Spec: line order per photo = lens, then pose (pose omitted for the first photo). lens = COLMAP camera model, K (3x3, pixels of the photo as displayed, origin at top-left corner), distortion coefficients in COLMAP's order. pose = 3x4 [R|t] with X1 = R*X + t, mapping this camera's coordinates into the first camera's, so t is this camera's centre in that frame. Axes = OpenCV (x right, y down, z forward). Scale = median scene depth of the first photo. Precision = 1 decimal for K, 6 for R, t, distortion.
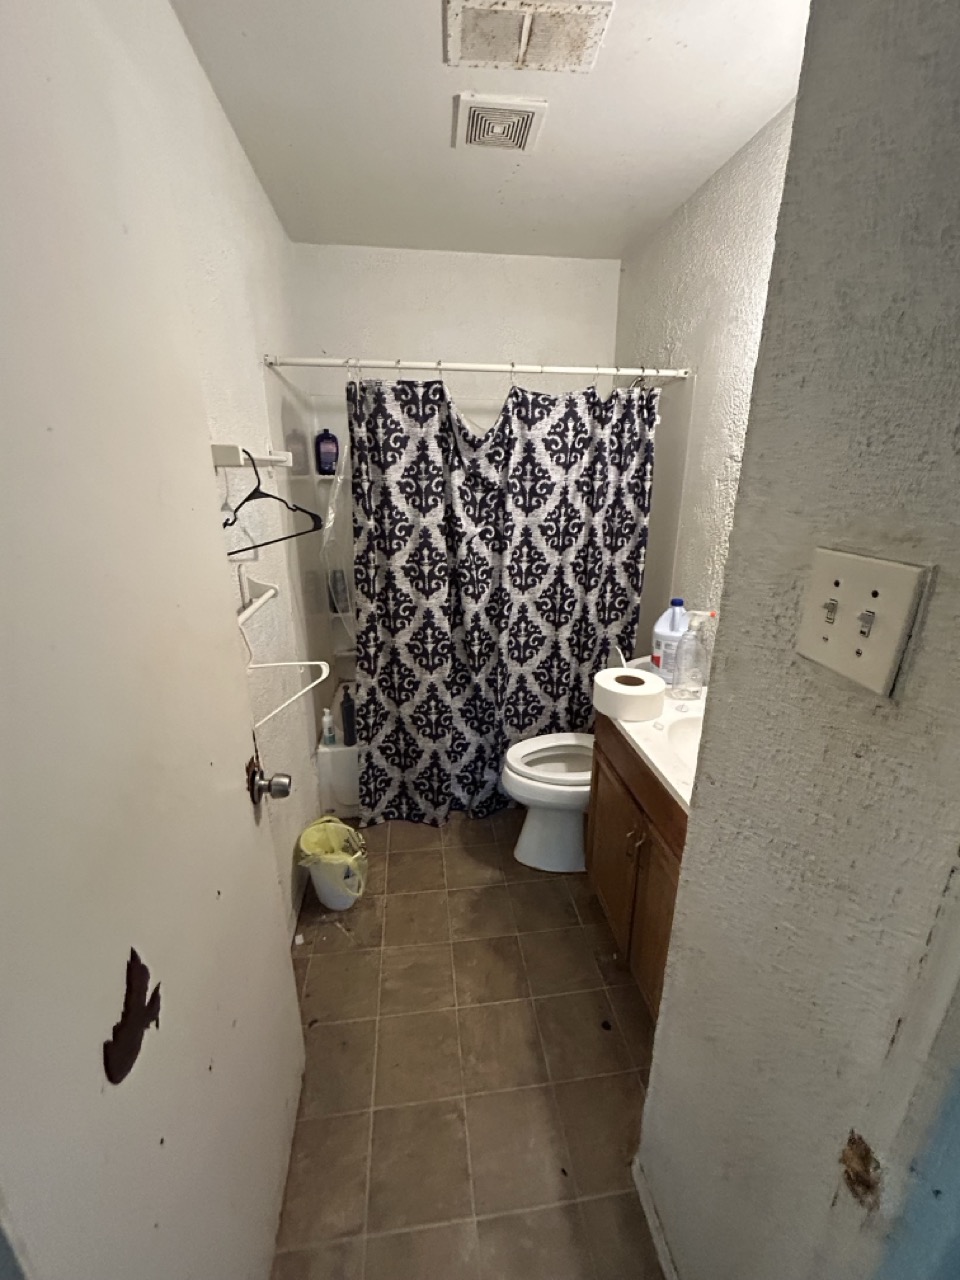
lens RADIAL K [[522.3, 0, 480.7], [0, 522.3, 639.0], [0, 0, 1]] dist [0.001636, 0.000068]
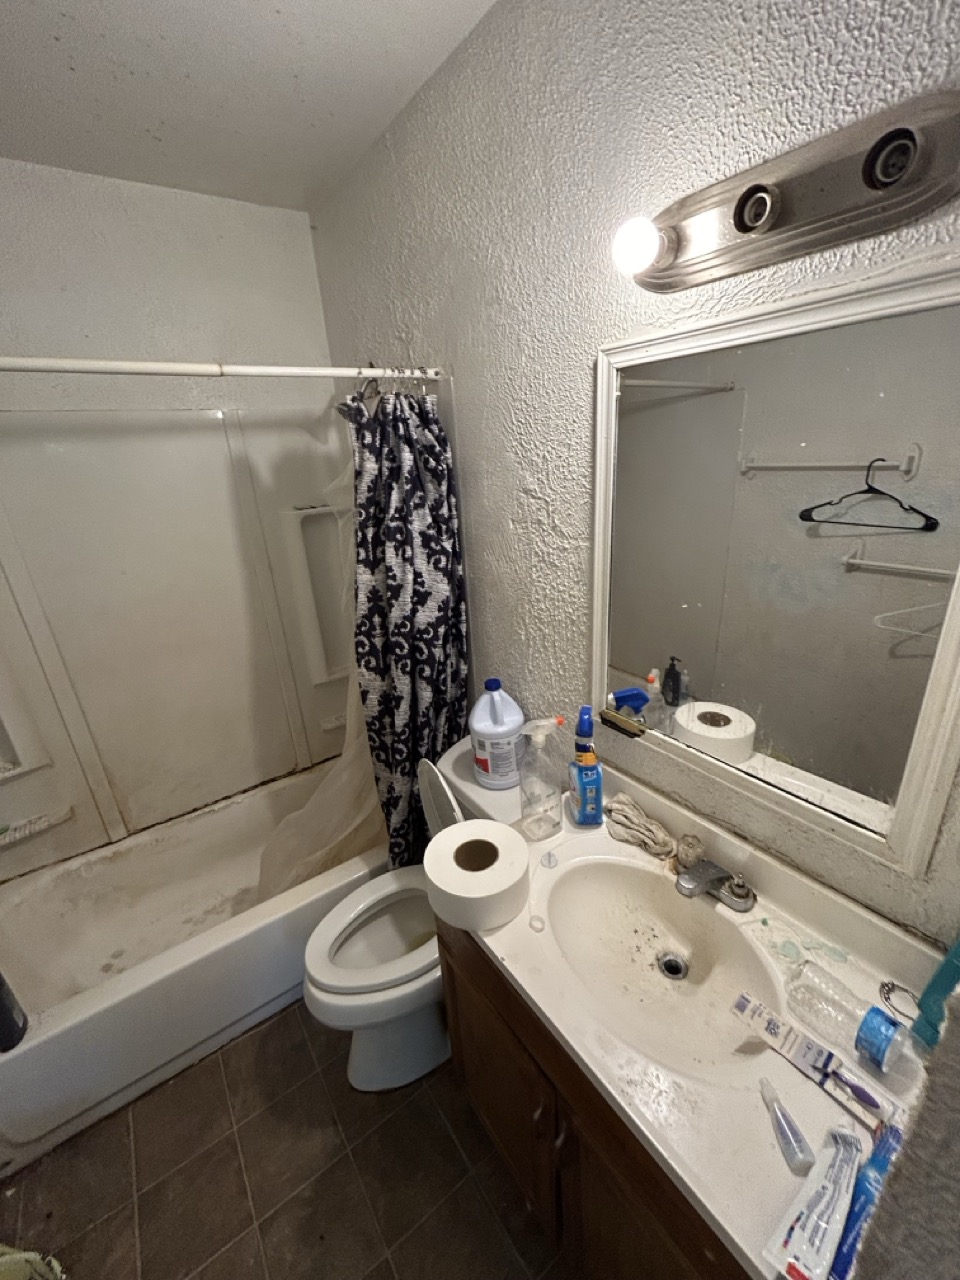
lens RADIAL K [[522.3, 0, 478.8], [0, 522.3, 639.3], [0, 0, 1]] dist [0.001636, 0.000068]
pose [[0.881969, -0.214195, 0.419822, 0.059295], [0.204698, 0.976450, 0.068156, -0.192126], [-0.424534, 0.025825, 0.905044, 0.336219]]
